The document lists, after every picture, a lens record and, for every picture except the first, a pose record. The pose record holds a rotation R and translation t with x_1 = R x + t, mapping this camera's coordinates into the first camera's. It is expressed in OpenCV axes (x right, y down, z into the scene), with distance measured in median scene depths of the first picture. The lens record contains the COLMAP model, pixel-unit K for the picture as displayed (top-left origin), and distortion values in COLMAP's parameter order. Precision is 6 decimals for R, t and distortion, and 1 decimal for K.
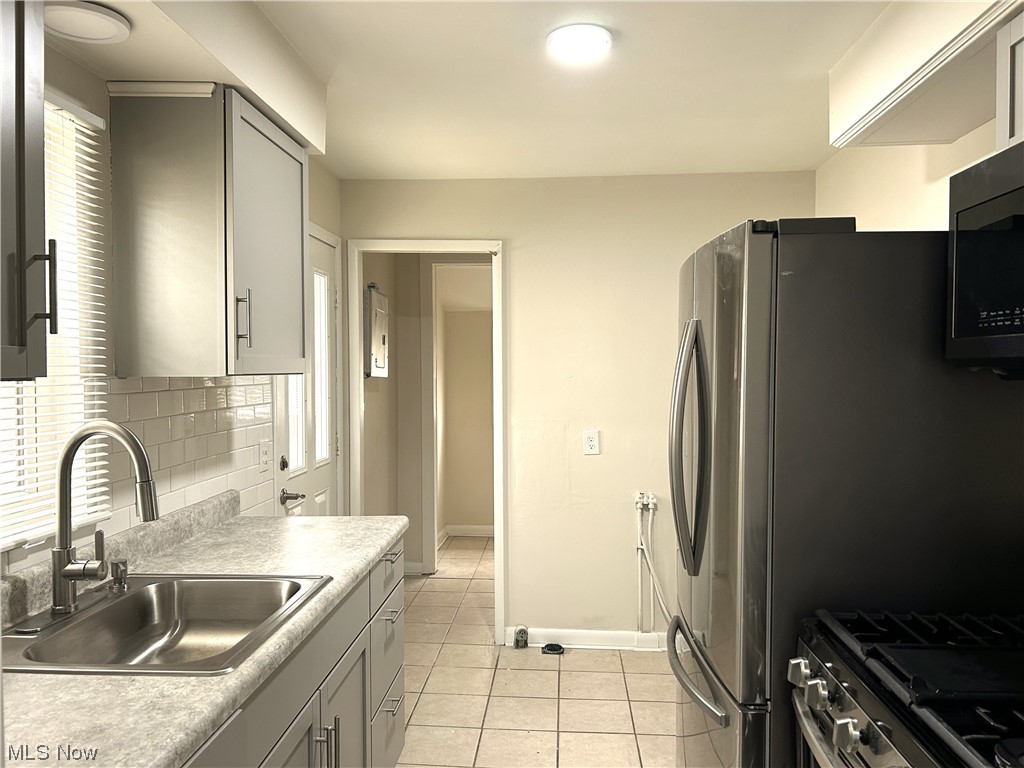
lens RADIAL K [[757.7, 0, 509.9], [0, 757.7, 382.6], [0, 0, 1]] dist [0.003189, -0.013070]
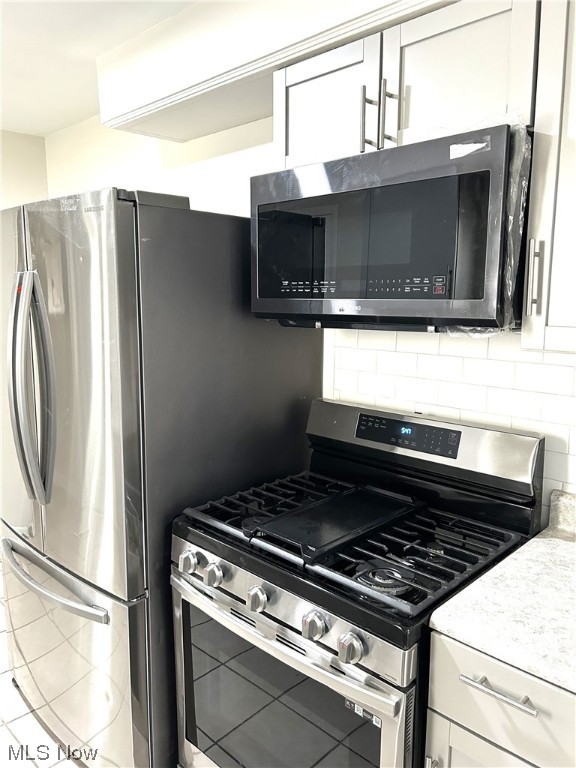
lens RADIAL K [[568.3, 0, 288.8], [0, 568.3, 384.1], [0, 0, 1]] dist [0.003189, -0.013070]
pose [[0.636321, -0.118123, 0.762327, -0.202210], [0.012397, 0.989645, 0.142999, -0.050963], [-0.771324, -0.081543, 0.631197, 0.281198]]
